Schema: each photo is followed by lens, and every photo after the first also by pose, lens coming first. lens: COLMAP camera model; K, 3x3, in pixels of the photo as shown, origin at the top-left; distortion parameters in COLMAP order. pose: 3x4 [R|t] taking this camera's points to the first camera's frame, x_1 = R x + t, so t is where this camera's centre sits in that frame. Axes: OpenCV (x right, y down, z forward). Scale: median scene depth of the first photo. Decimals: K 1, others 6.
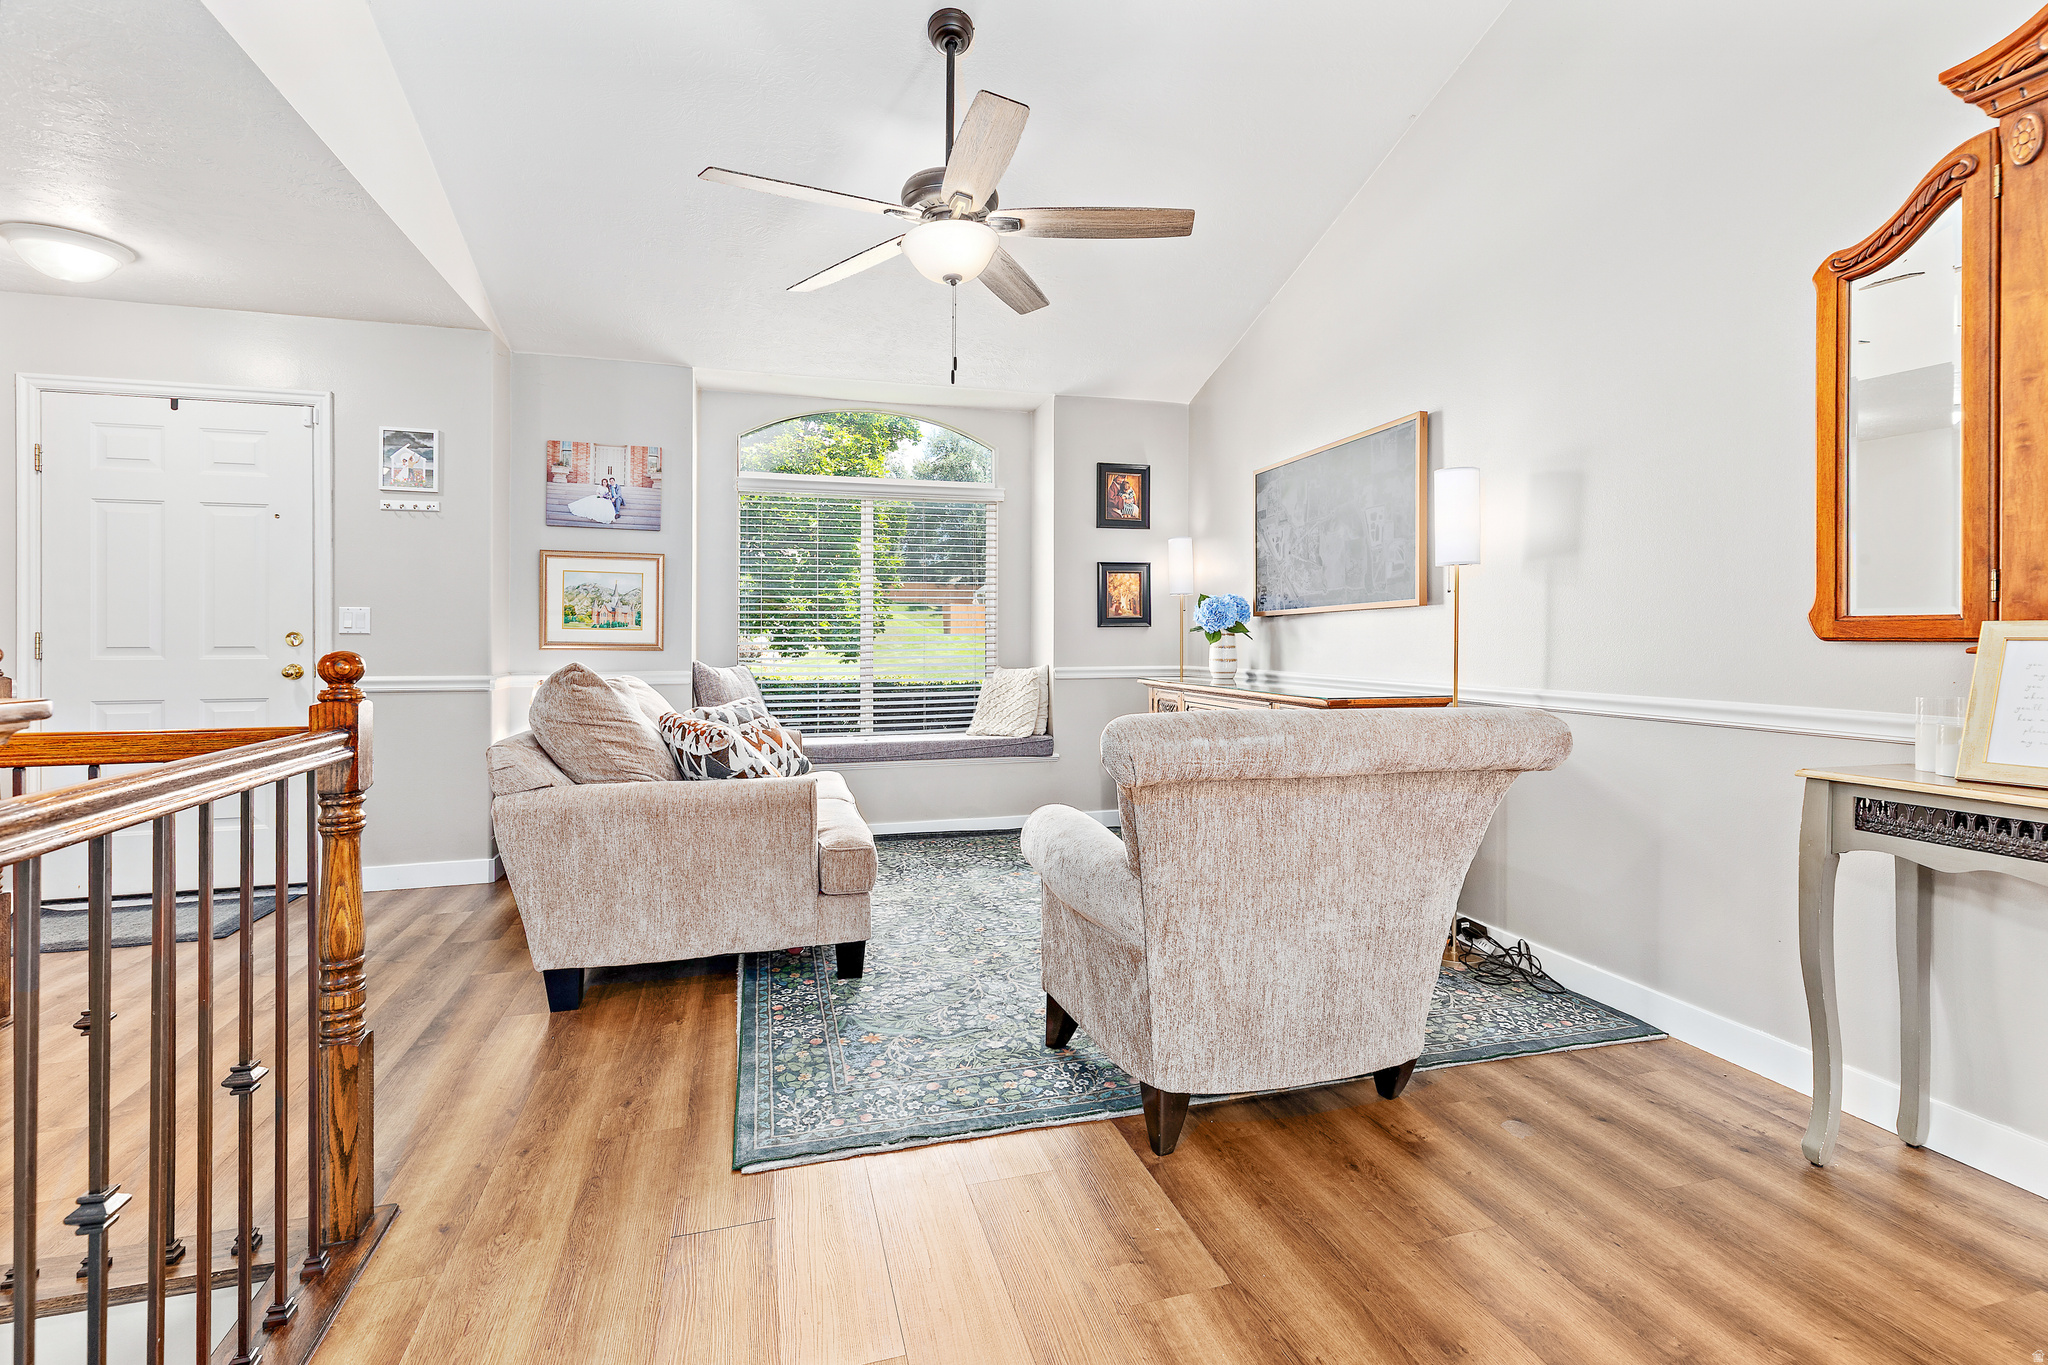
lens RADIAL K [[954.4, 0, 1050.3], [0, 954.4, 642.5], [0, 0, 1]] dist [0.004552, 0.000550]
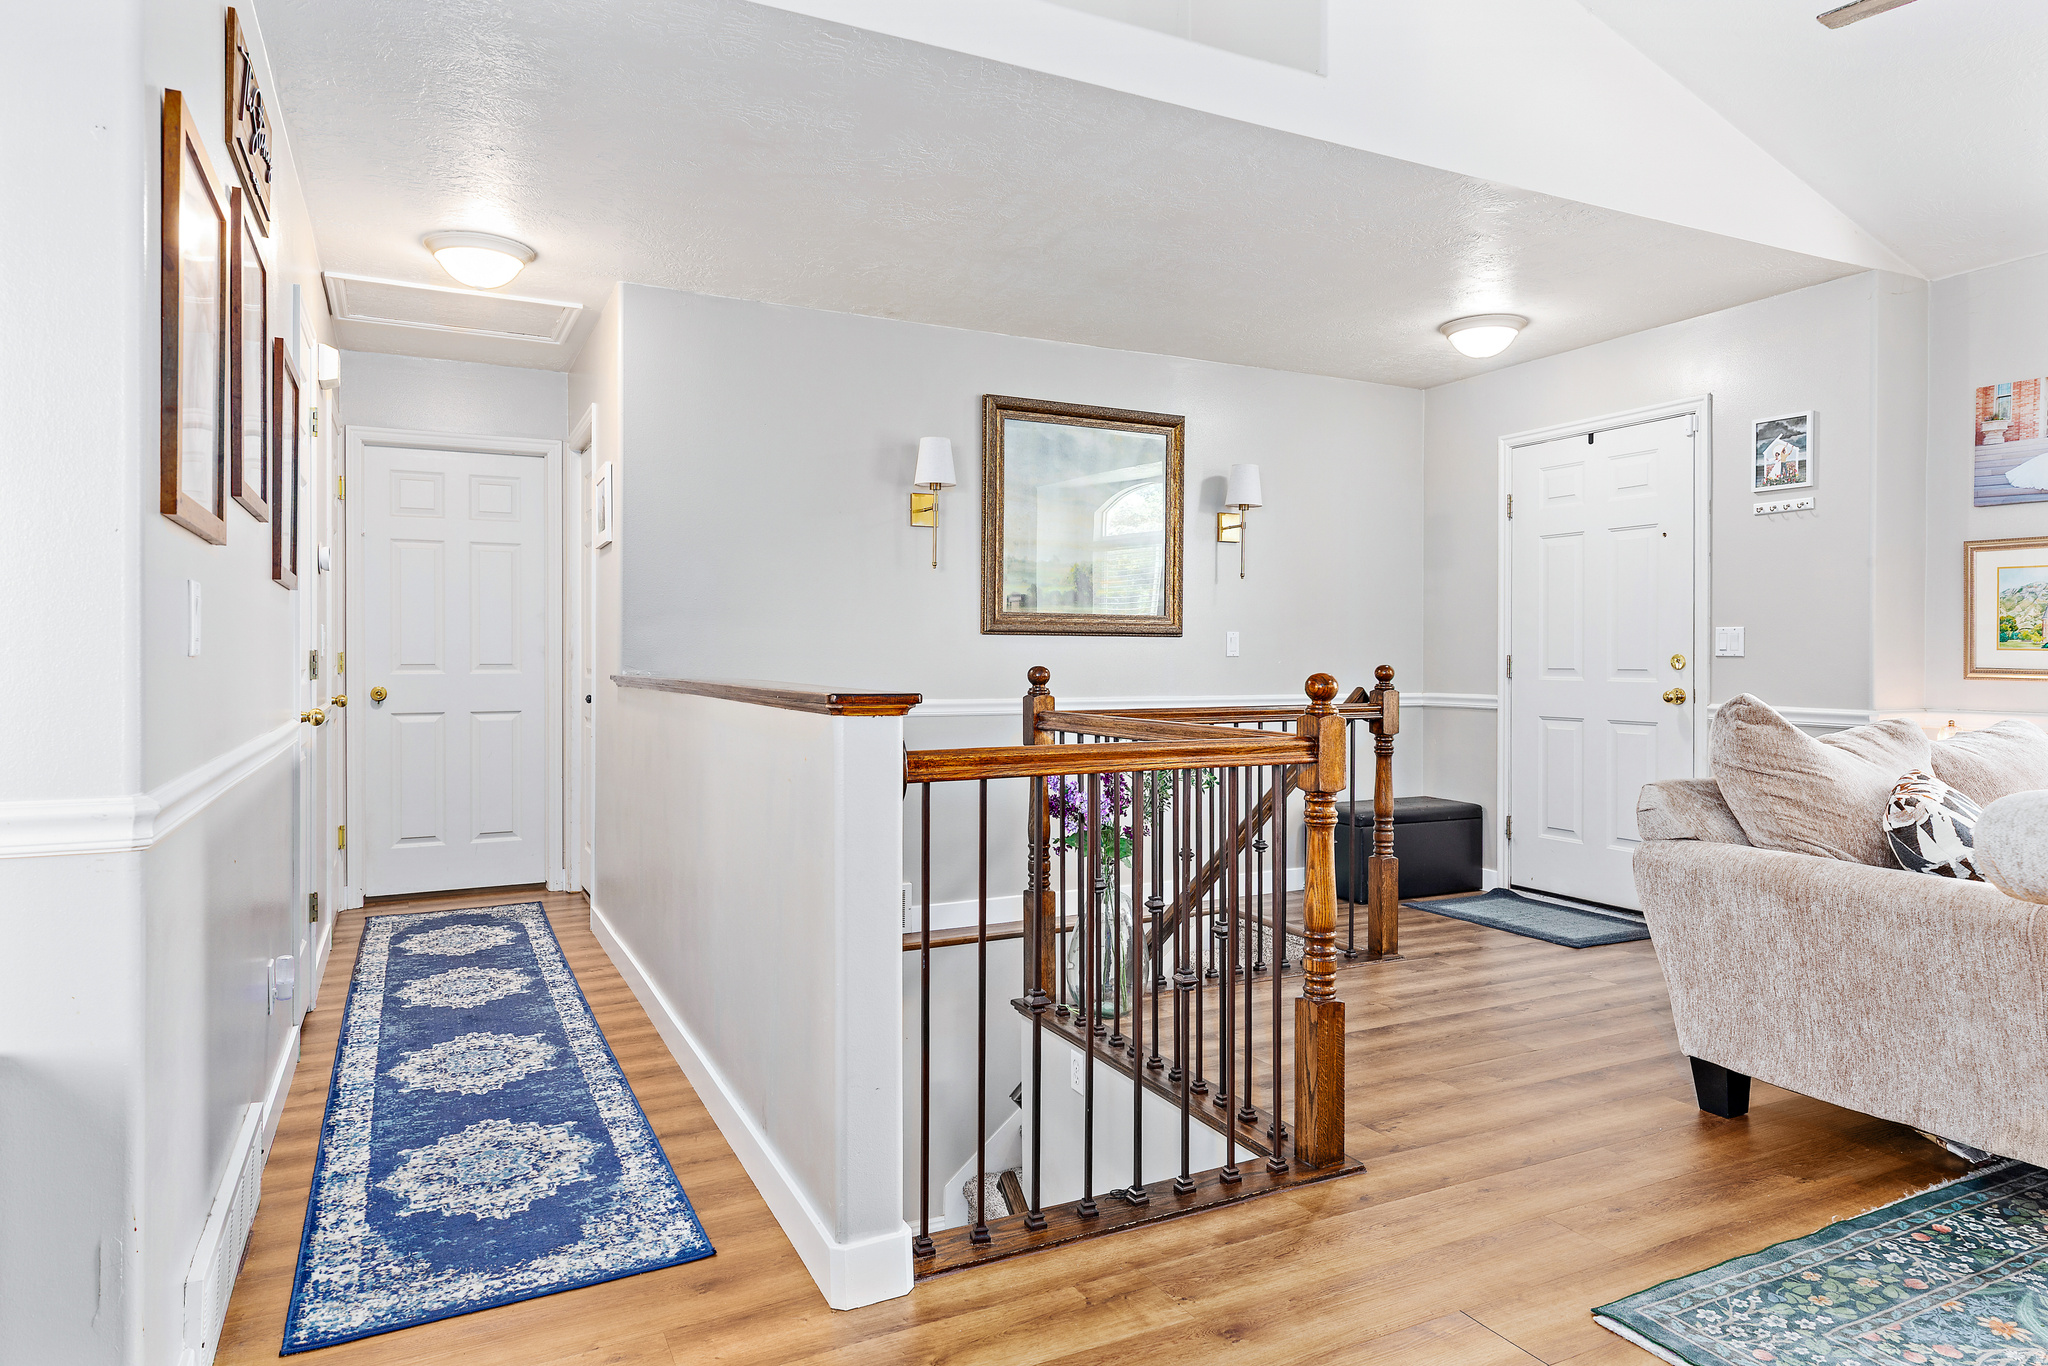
lens RADIAL K [[1229.4, 0, 1022.8], [0, 1229.4, 665.2], [0, 0, 1]] dist [-0.025031, 0.001976]
pose [[0.143287, 0.008305, -0.989646, 0.422353], [-0.008337, 0.999939, 0.007184, -0.005229], [0.989646, 0.007221, 0.143347, 0.242731]]
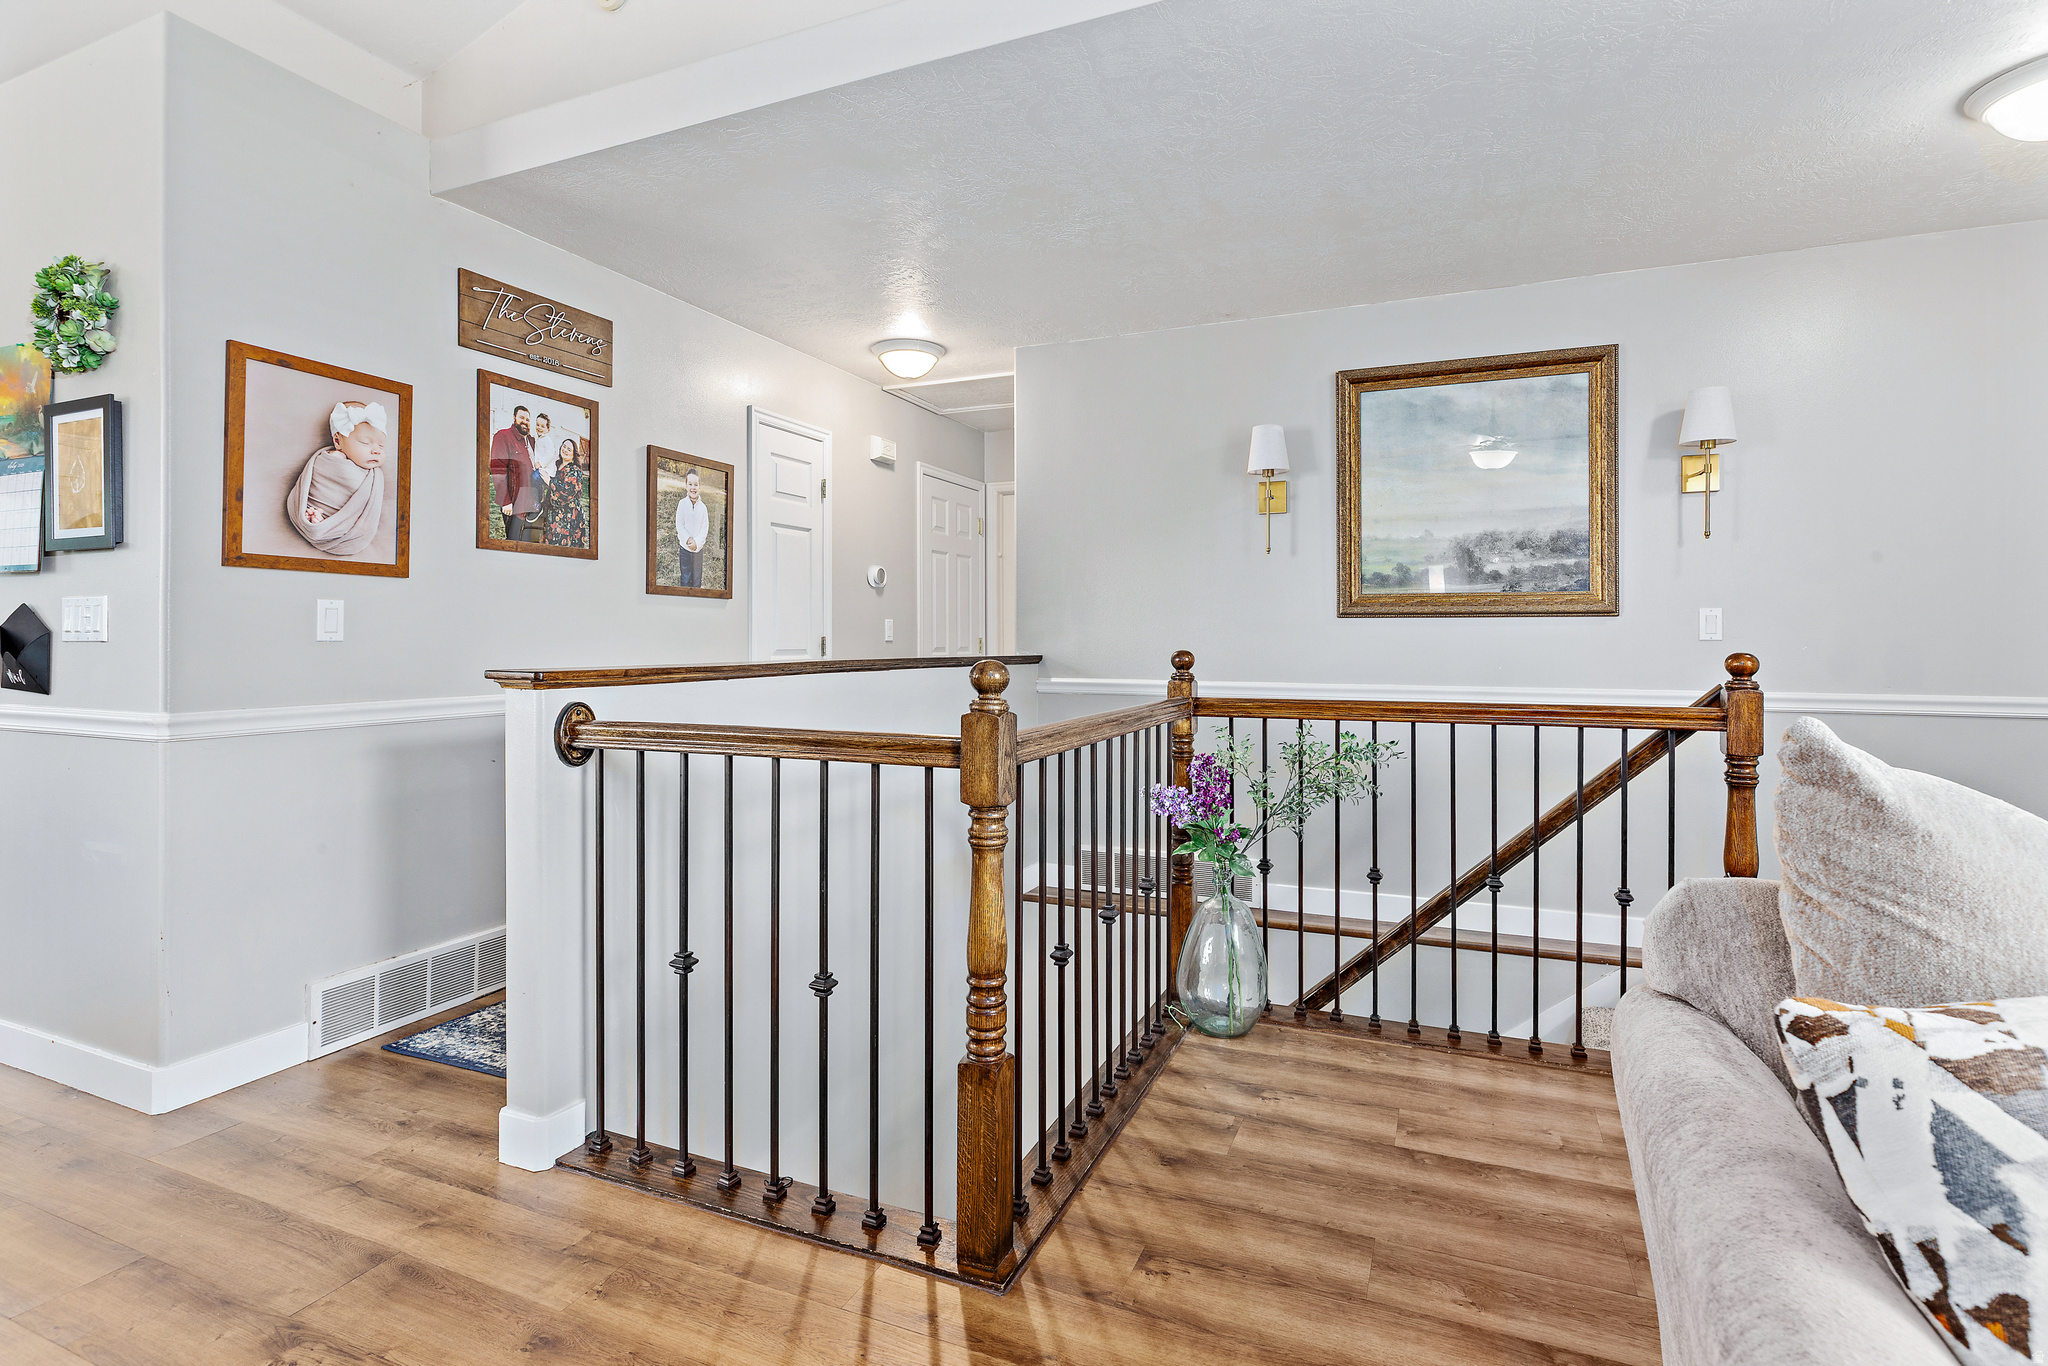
lens RADIAL K [[984.0, 0, 1031.2], [0, 984.0, 636.9], [0, 0, 1]] dist [0.006463, 0.001759]
pose [[-0.654554, -0.002381, -0.756012, 0.007195], [-0.006316, 0.999977, 0.002320, -0.009921], [0.755989, 0.006293, -0.654554, 0.985270]]
